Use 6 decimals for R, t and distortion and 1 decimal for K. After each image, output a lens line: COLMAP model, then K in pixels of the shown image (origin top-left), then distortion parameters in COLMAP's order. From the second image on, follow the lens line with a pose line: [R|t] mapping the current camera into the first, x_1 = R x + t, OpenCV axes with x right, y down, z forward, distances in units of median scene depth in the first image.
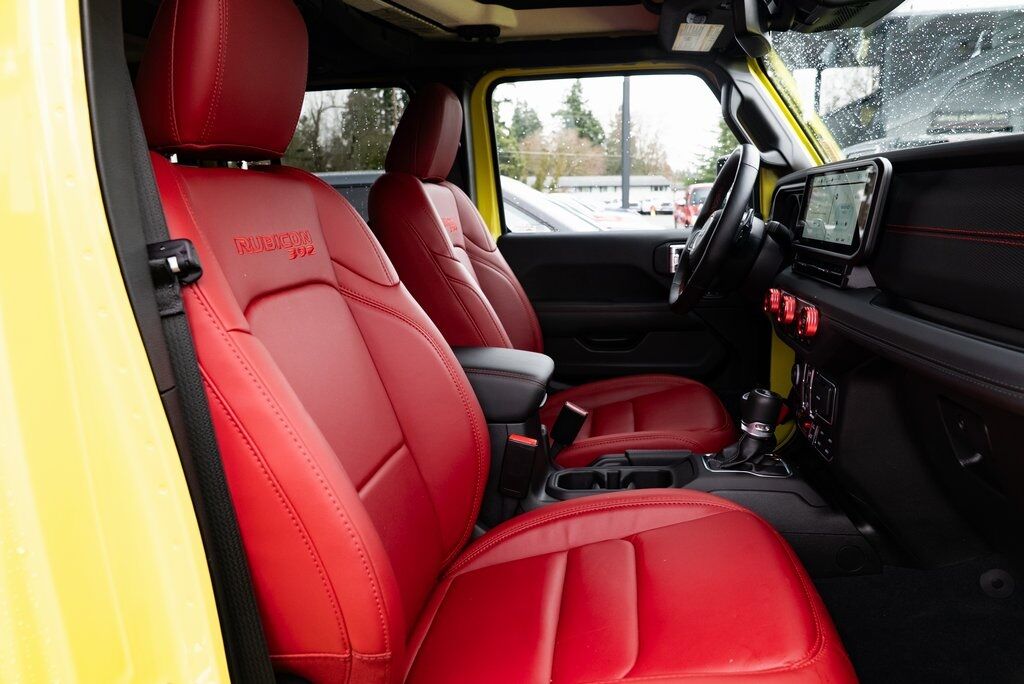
lens RADIAL K [[697.6, 0, 512.0], [0, 697.6, 342.0], [0, 0, 1]] dist [-0.031314, 0.025010]
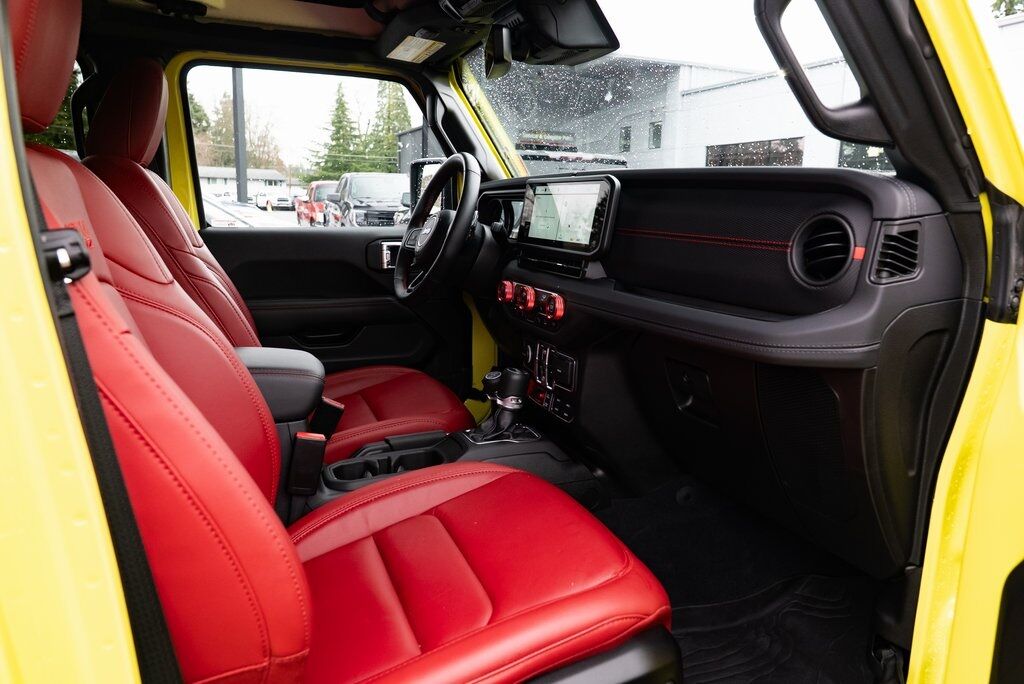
lens RADIAL K [[697.6, 0, 512.0], [0, 697.6, 342.0], [0, 0, 1]] dist [-0.031314, 0.025010]
pose [[0.864564, -0.057640, 0.499205, -0.210721], [0.055530, 0.998274, 0.019094, 0.002759], [-0.499445, 0.011213, 0.866273, -0.007061]]
